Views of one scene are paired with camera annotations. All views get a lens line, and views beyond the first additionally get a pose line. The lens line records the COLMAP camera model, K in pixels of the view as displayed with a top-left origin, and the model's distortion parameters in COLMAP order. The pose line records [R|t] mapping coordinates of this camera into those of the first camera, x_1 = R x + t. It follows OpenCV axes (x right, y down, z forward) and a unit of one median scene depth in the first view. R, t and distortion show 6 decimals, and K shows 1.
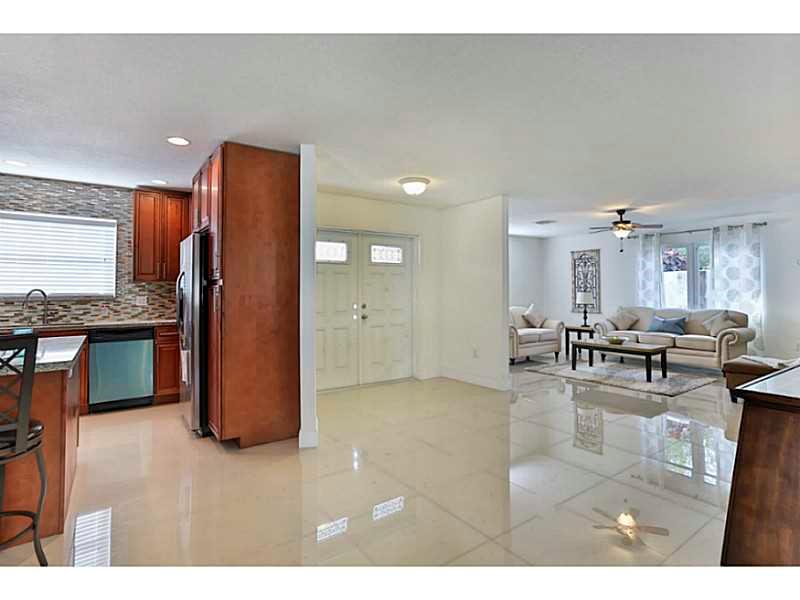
lens RADIAL K [[405.7, 0, 430.3], [0, 405.7, 287.5], [0, 0, 1]] dist [-0.018438, 0.000101]
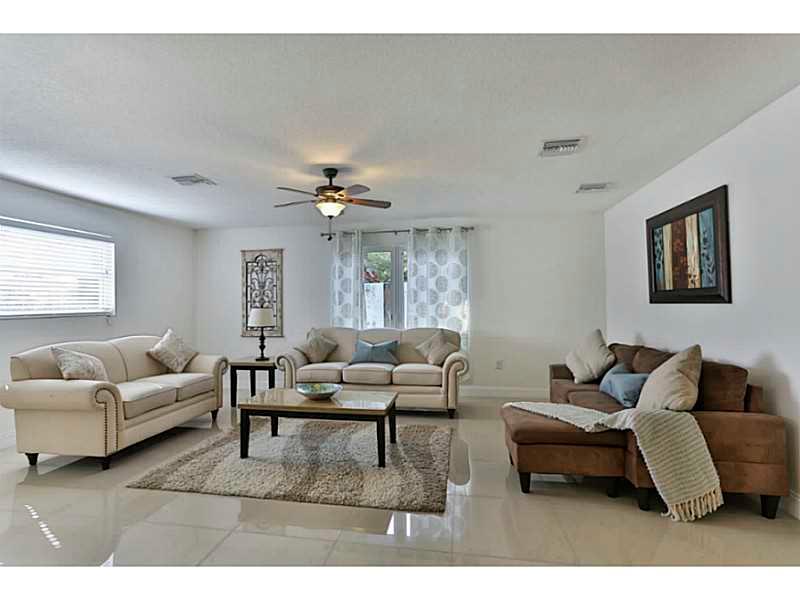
lens RADIAL K [[405.7, 0, 430.3], [0, 405.7, 287.5], [0, 0, 1]] dist [-0.018438, 0.000101]
pose [[0.717081, 0.024276, 0.696567, 0.119830], [0.002814, 0.999284, -0.037722, 0.003171], [-0.696985, 0.029010, 0.716499, 0.339913]]
